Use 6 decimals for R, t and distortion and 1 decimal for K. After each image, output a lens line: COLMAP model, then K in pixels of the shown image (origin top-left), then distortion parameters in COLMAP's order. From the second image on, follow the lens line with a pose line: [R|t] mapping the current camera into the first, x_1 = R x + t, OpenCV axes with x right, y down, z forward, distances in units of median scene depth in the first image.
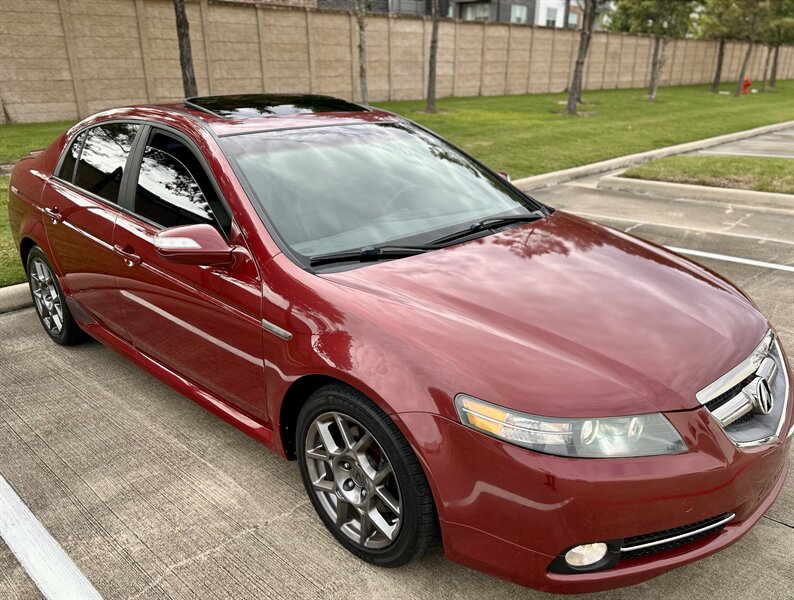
lens RADIAL K [[656.6, 0, 401.6], [0, 656.6, 316.9], [0, 0, 1]] dist [0.033484, -0.033317]
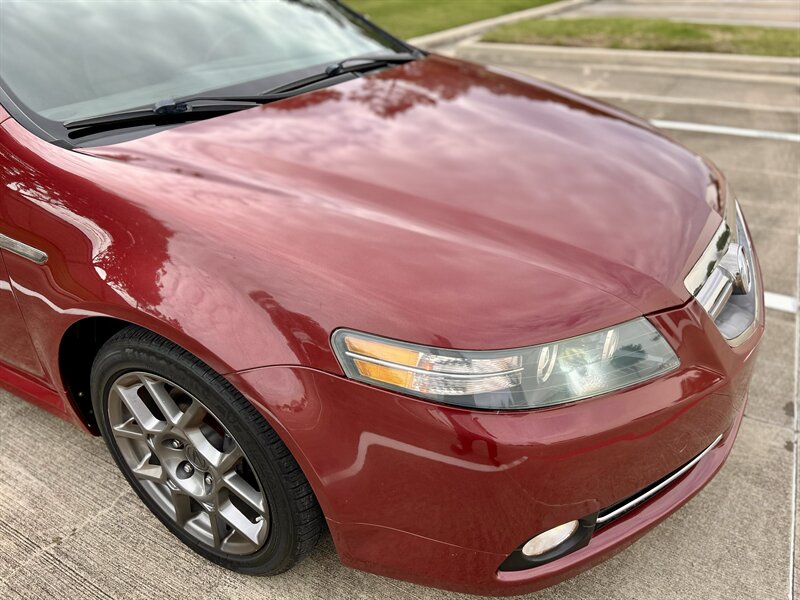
lens RADIAL K [[608.4, 0, 402.9], [0, 608.4, 300.2], [0, 0, 1]] dist [0.034116, -0.040989]
pose [[0.973514, -0.121882, 0.193432, 0.033516], [0.091017, 0.982725, 0.161145, 0.007041], [-0.209731, -0.139271, 0.967789, 0.356673]]
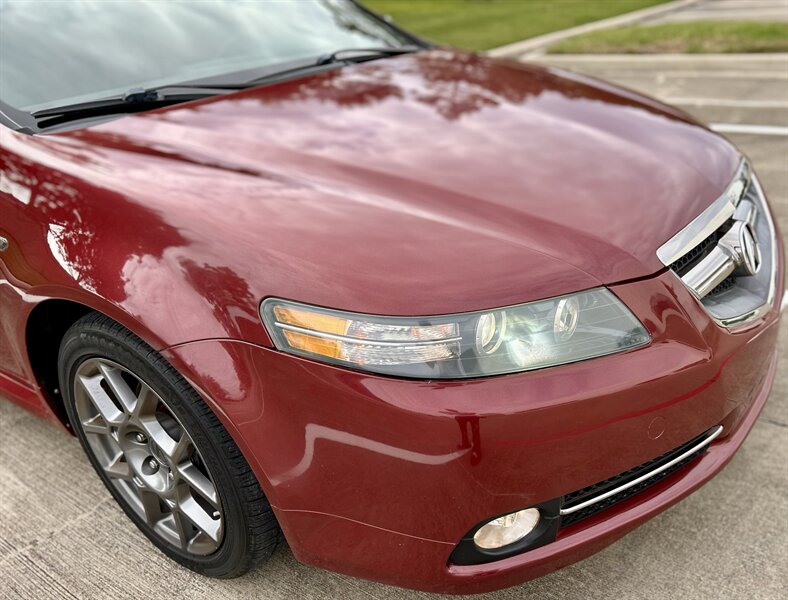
lens RADIAL K [[651.7, 0, 435.2], [0, 651.7, 323.4], [0, 0, 1]] dist [0.033484, -0.033317]
pose [[0.985305, -0.126475, 0.114799, 0.129256], [0.112326, 0.986112, 0.122334, 0.067762], [-0.128677, -0.107642, 0.985827, 0.328745]]
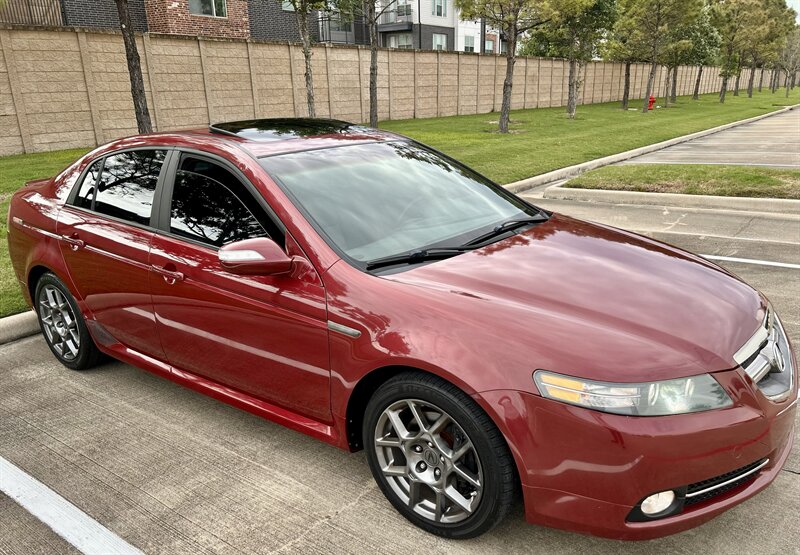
lens RADIAL K [[644.9, 0, 394.1], [0, 644.9, 306.0], [0, 0, 1]] dist [0.037716, -0.039924]
pose [[0.992975, -0.060225, 0.101855, -0.204336], [0.064777, 0.997016, -0.041990, 0.030100], [-0.099023, 0.048293, 0.993913, -0.065902]]
